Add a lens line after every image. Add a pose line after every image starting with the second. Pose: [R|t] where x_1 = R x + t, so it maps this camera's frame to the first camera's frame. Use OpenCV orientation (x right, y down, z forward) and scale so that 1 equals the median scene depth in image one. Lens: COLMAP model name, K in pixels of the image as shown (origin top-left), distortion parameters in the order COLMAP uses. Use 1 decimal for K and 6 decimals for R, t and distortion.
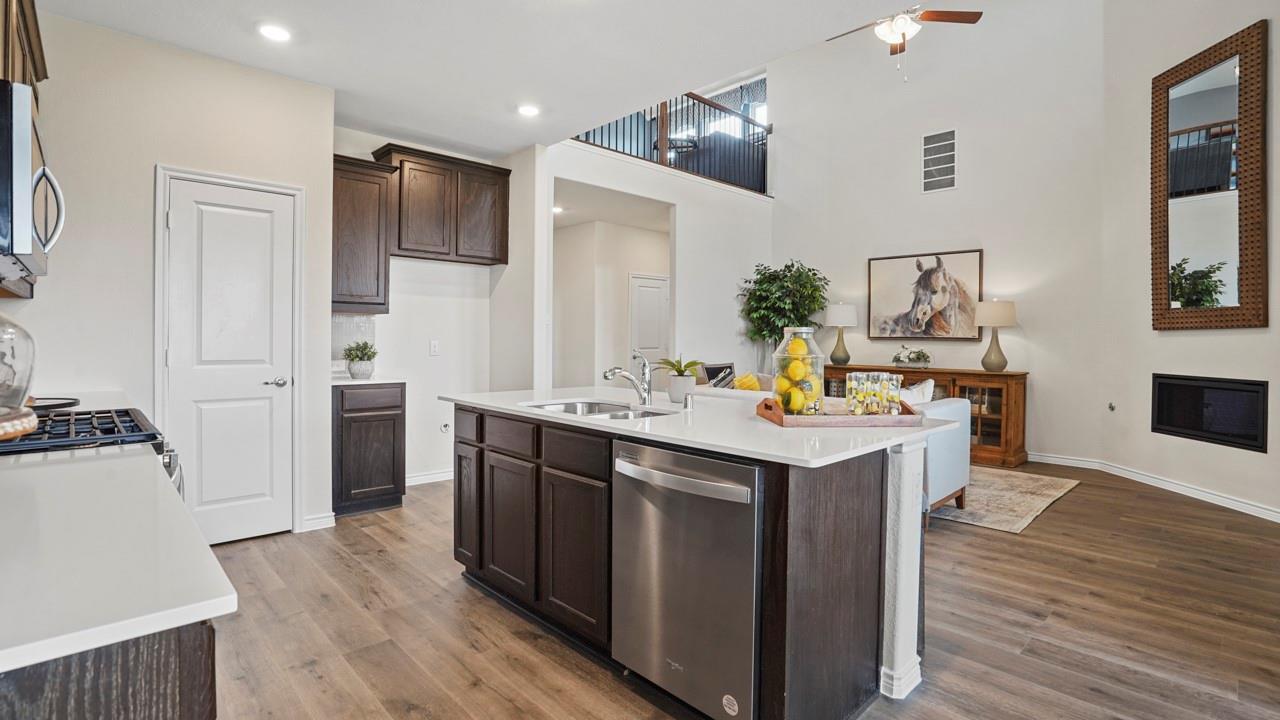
lens RADIAL K [[596.0, 0, 645.5], [0, 596.0, 349.4], [0, 0, 1]] dist [-0.002967, -0.000525]
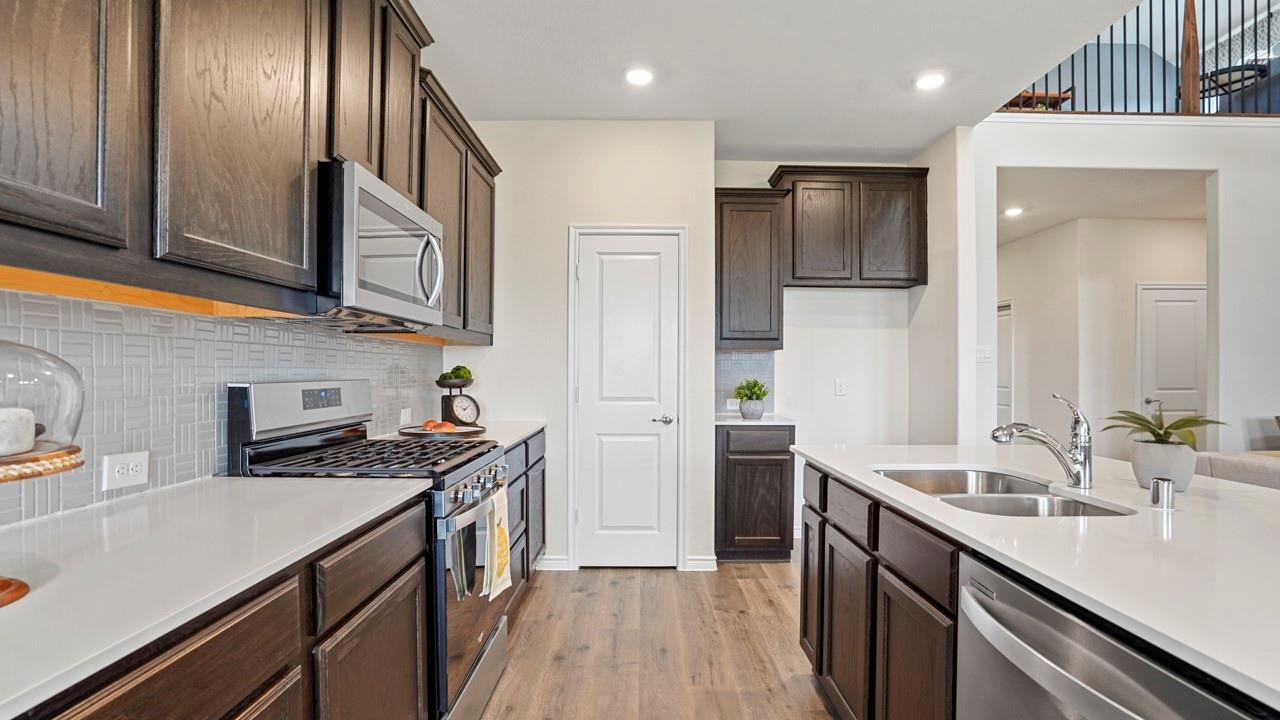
lens RADIAL K [[609.5, 0, 644.0], [0, 609.5, 377.7], [0, 0, 1]] dist [-0.061680, 0.029225]
pose [[0.731614, -0.001031, -0.681719, 0.059596], [-0.009698, 0.999882, -0.011921, -0.003489], [0.681650, 0.015332, 0.731517, 0.189396]]
